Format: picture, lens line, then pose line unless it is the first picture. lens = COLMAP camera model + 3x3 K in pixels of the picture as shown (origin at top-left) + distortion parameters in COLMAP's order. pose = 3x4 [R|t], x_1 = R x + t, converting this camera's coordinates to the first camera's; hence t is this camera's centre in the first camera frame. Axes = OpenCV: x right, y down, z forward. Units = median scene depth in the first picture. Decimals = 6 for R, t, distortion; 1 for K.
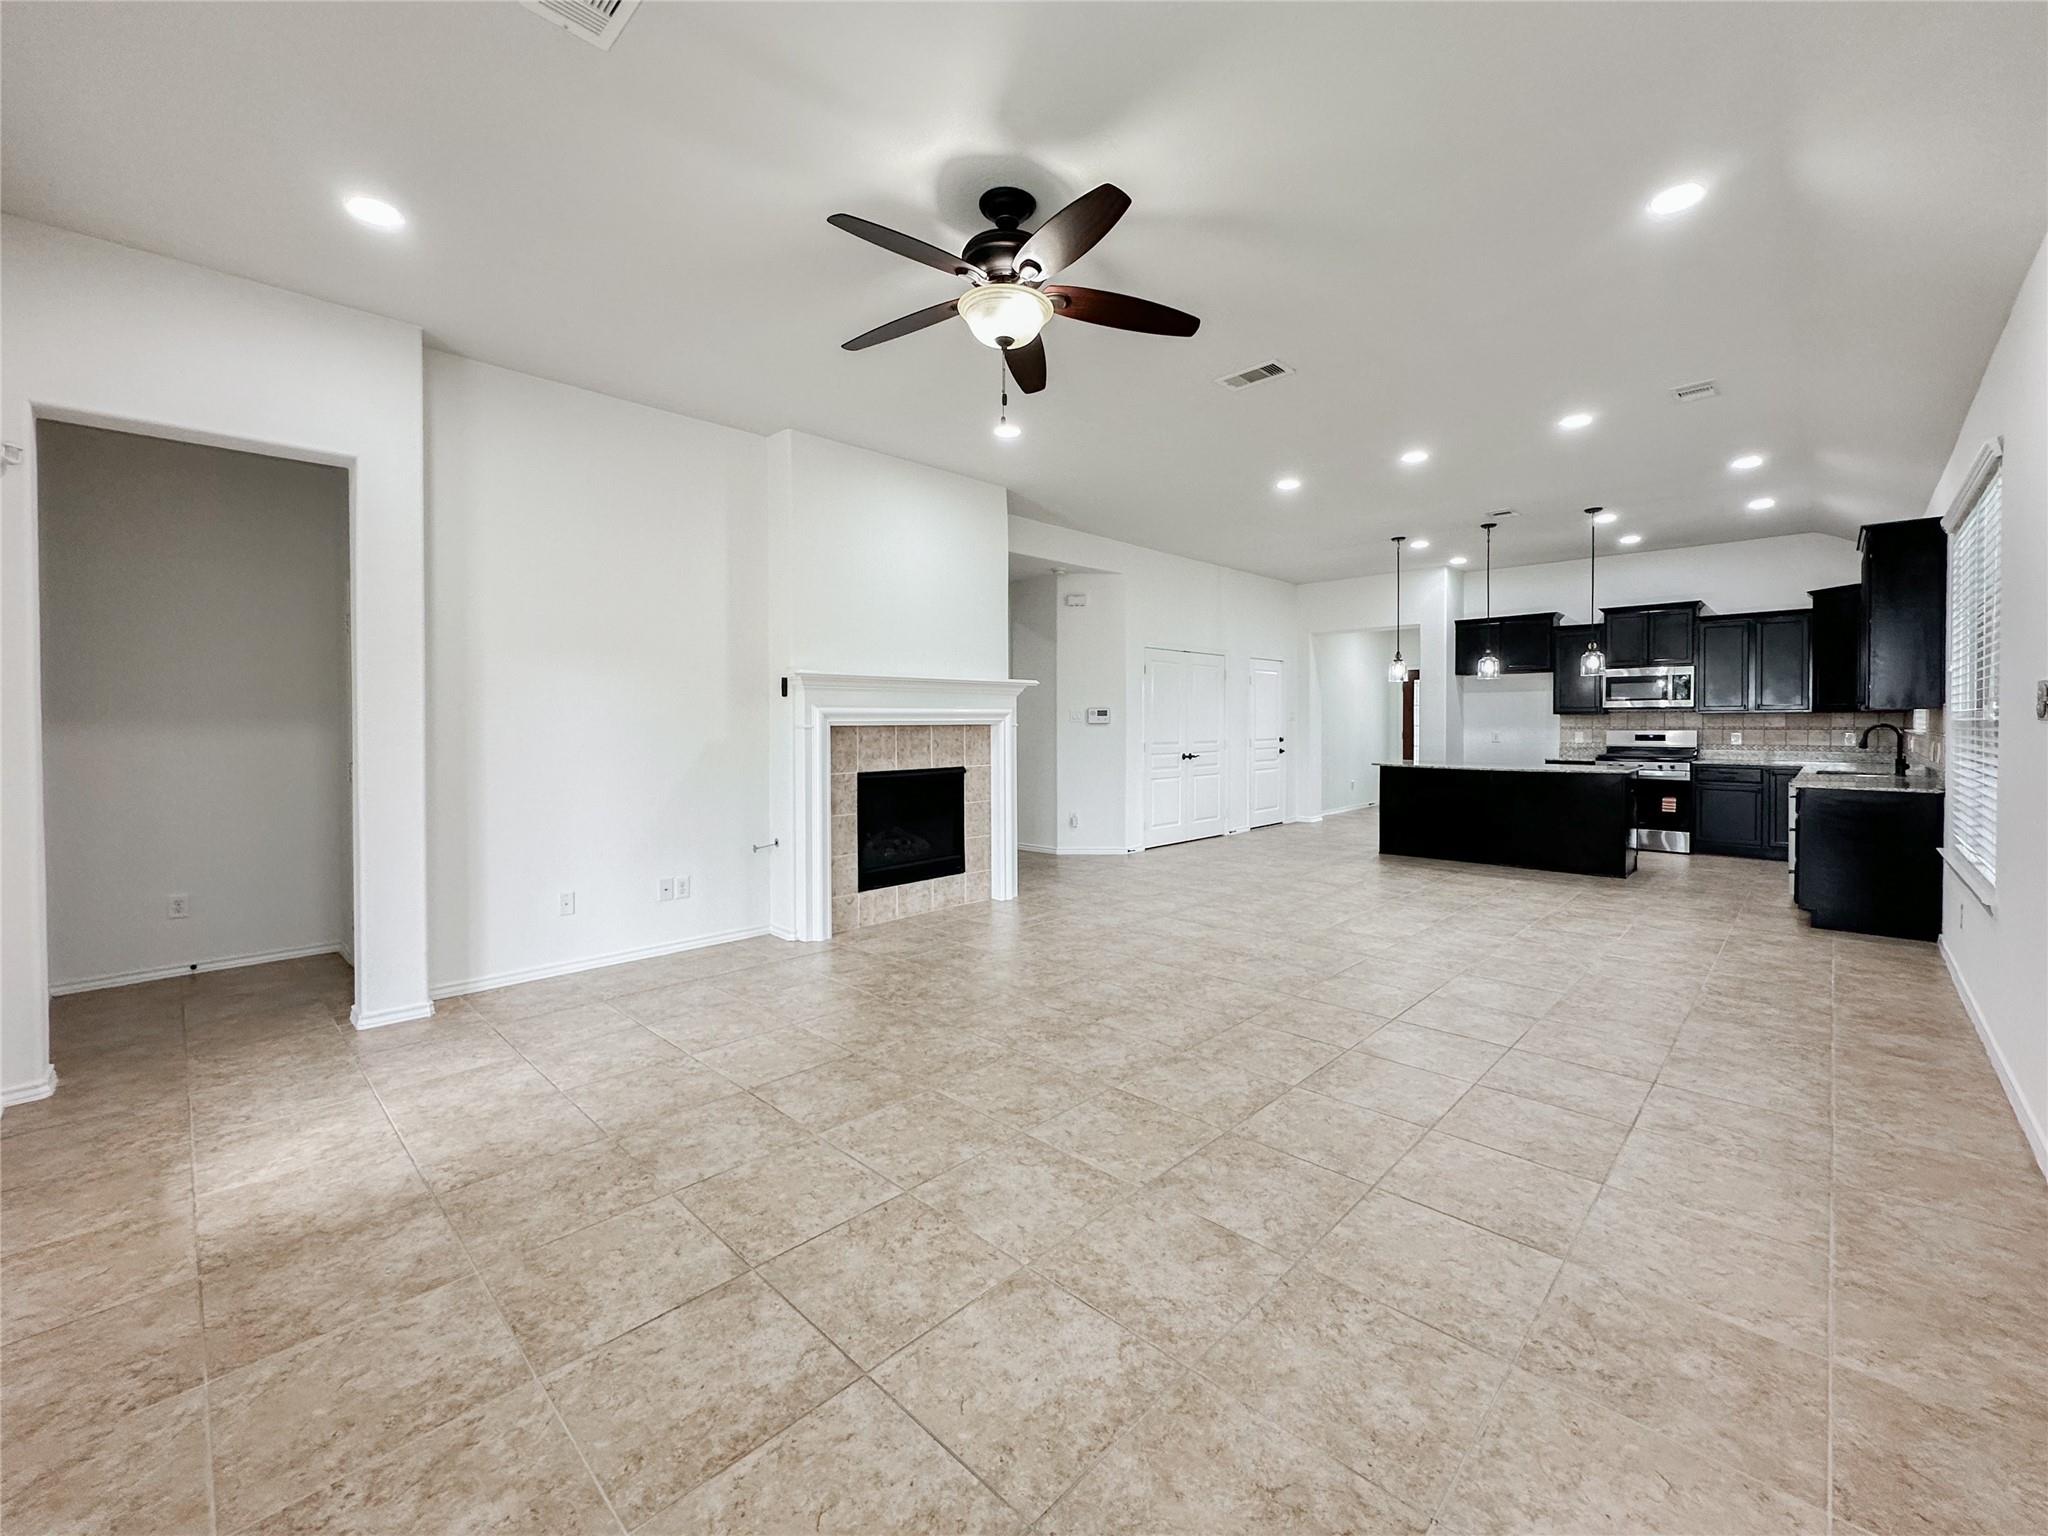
lens RADIAL K [[838.9, 0, 1028.5], [0, 838.9, 760.7], [0, 0, 1]] dist [0.002661, -0.001263]
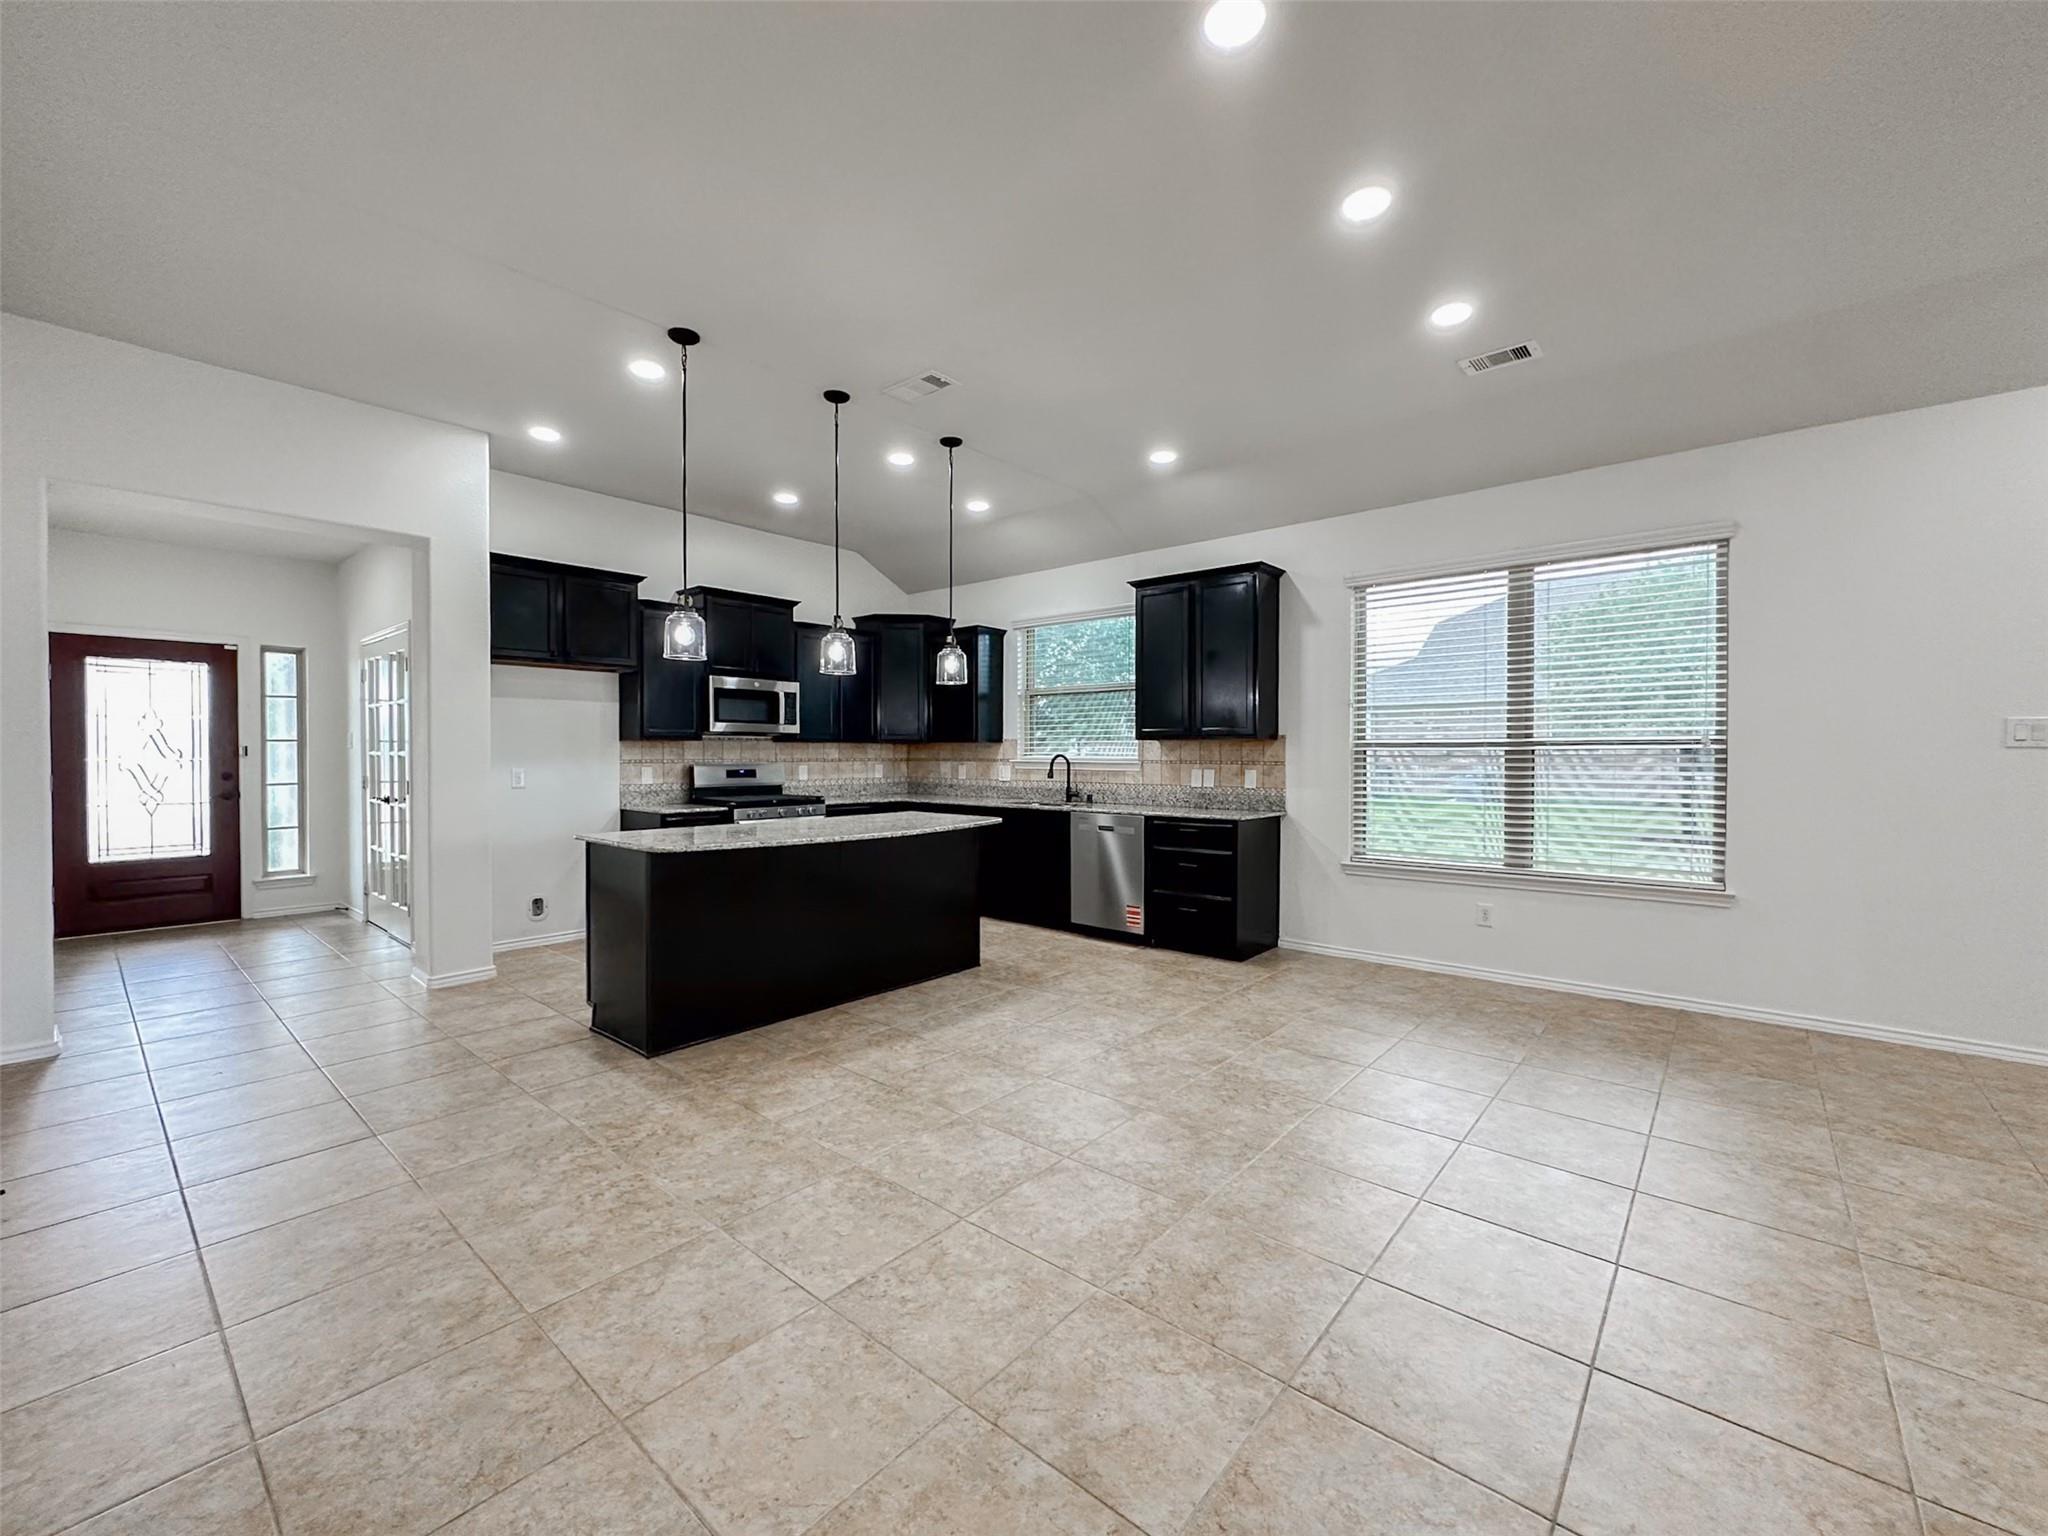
lens RADIAL K [[838.9, 0, 1035.4], [0, 838.9, 770.1], [0, 0, 1]] dist [0.002661, -0.001263]
pose [[-0.035564, -0.011497, 0.999301, -0.020927], [0.043209, 0.998981, 0.013031, -0.042662], [-0.998433, 0.043642, -0.035031, 1.136941]]
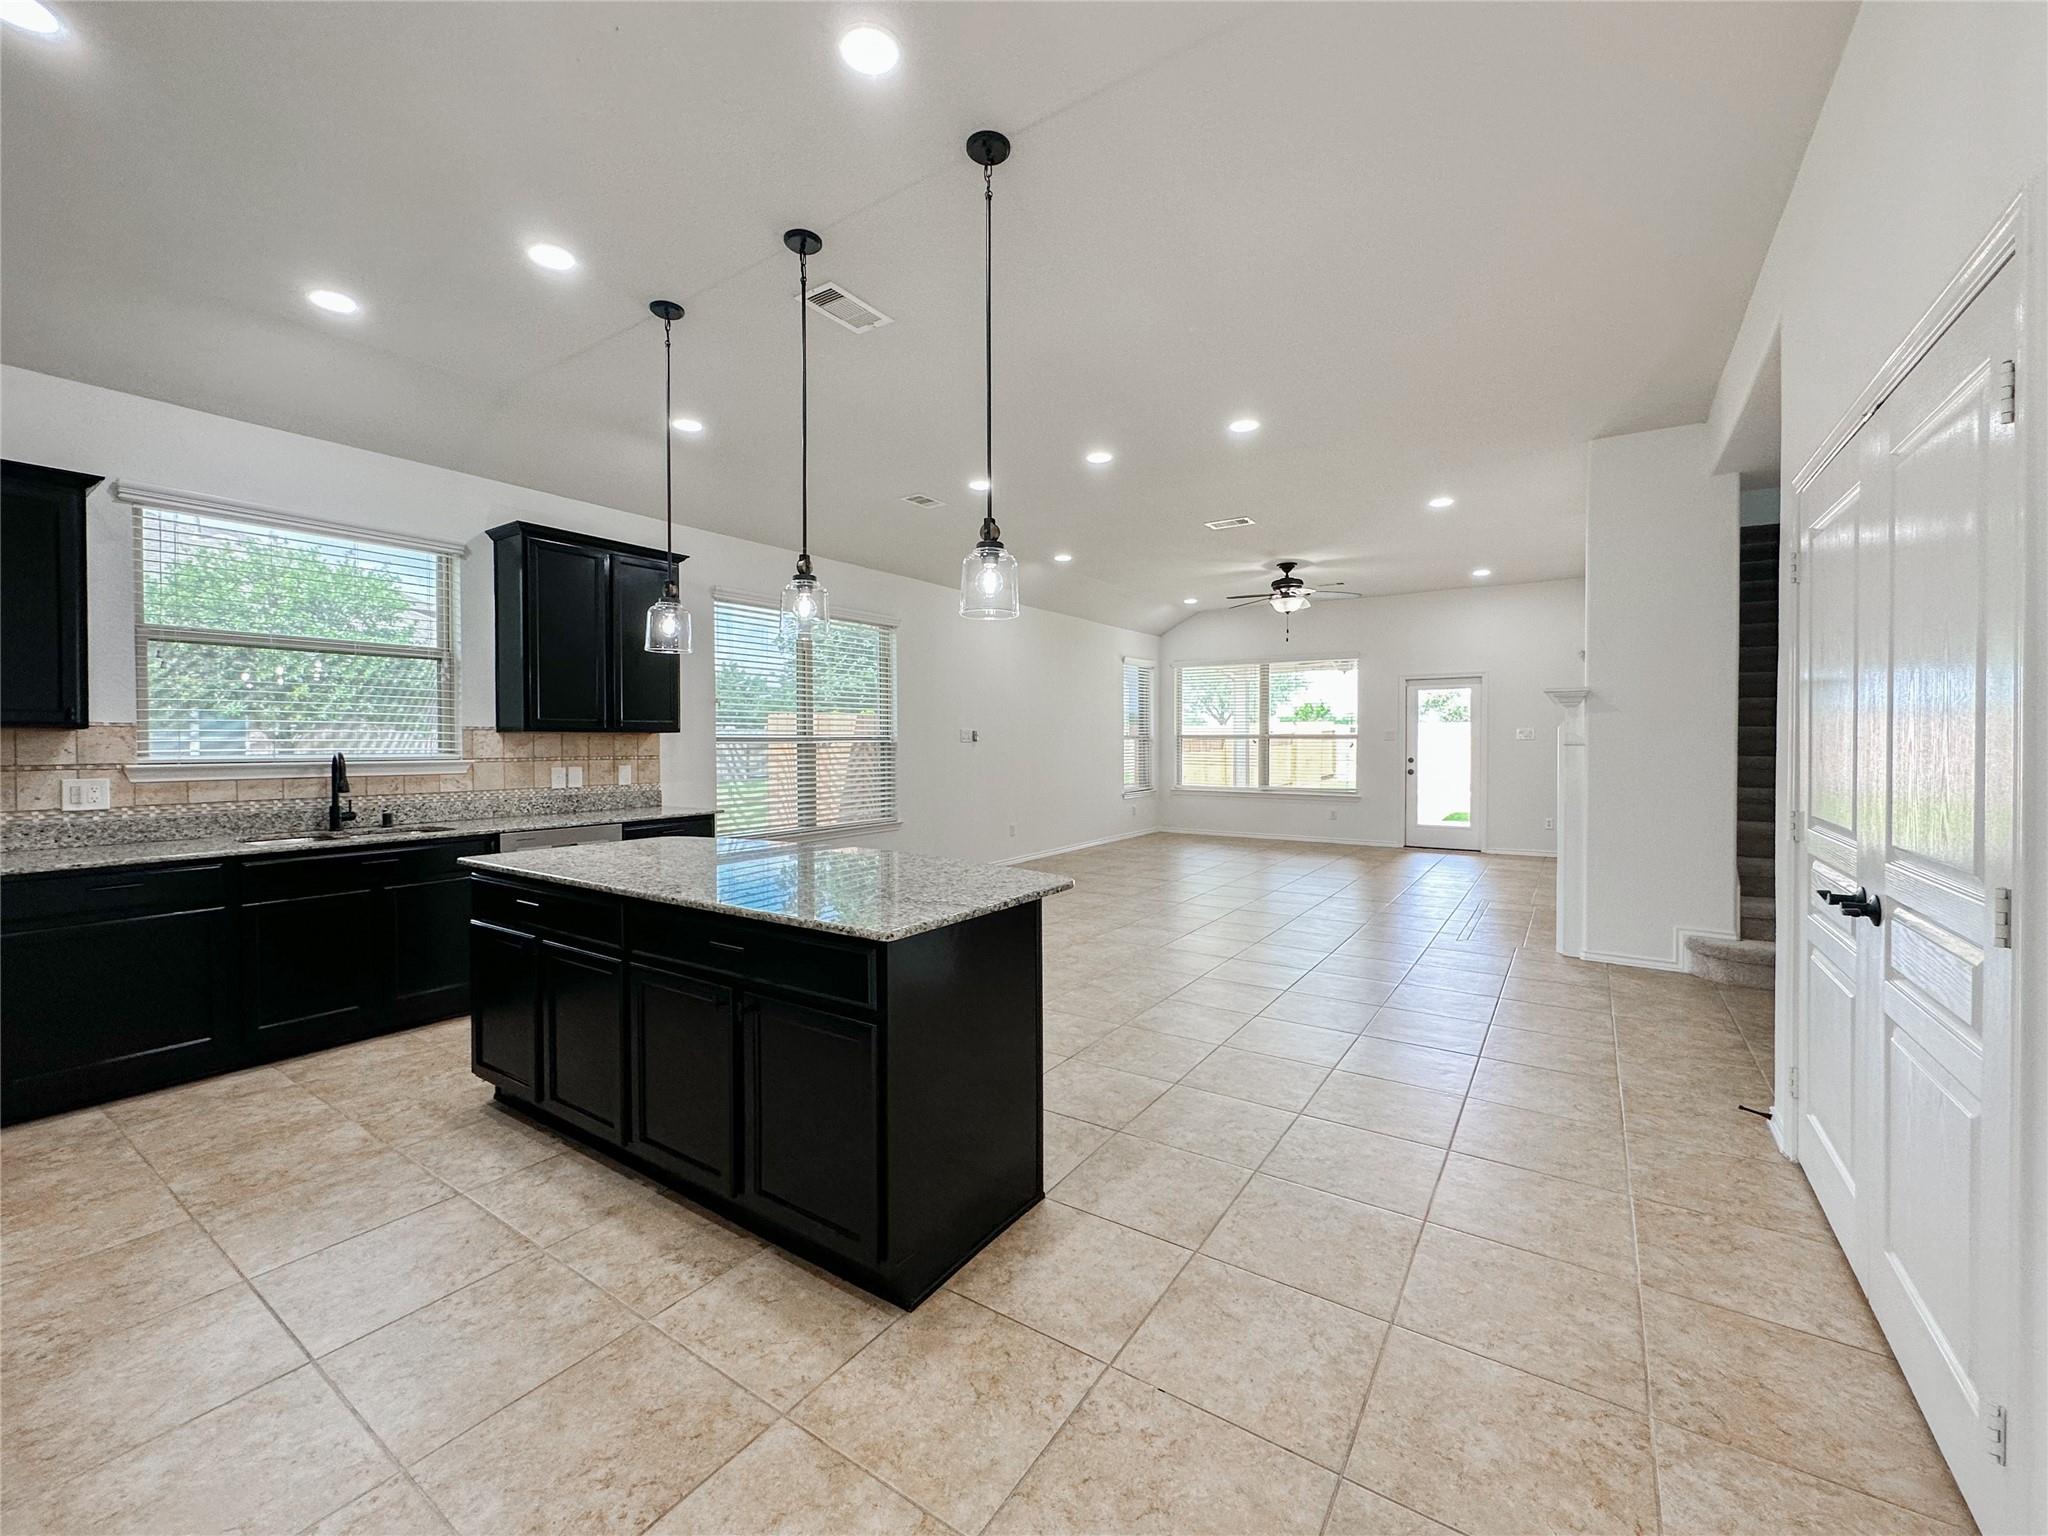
lens RADIAL K [[838.9, 0, 1011.1], [0, 838.9, 740.4], [0, 0, 1]] dist [0.002661, -0.001263]
pose [[-0.987980, 0.006320, -0.154453, 0.672450], [-0.000696, 0.998972, 0.045328, -0.086951], [0.154581, 0.044890, -0.986960, 1.804534]]
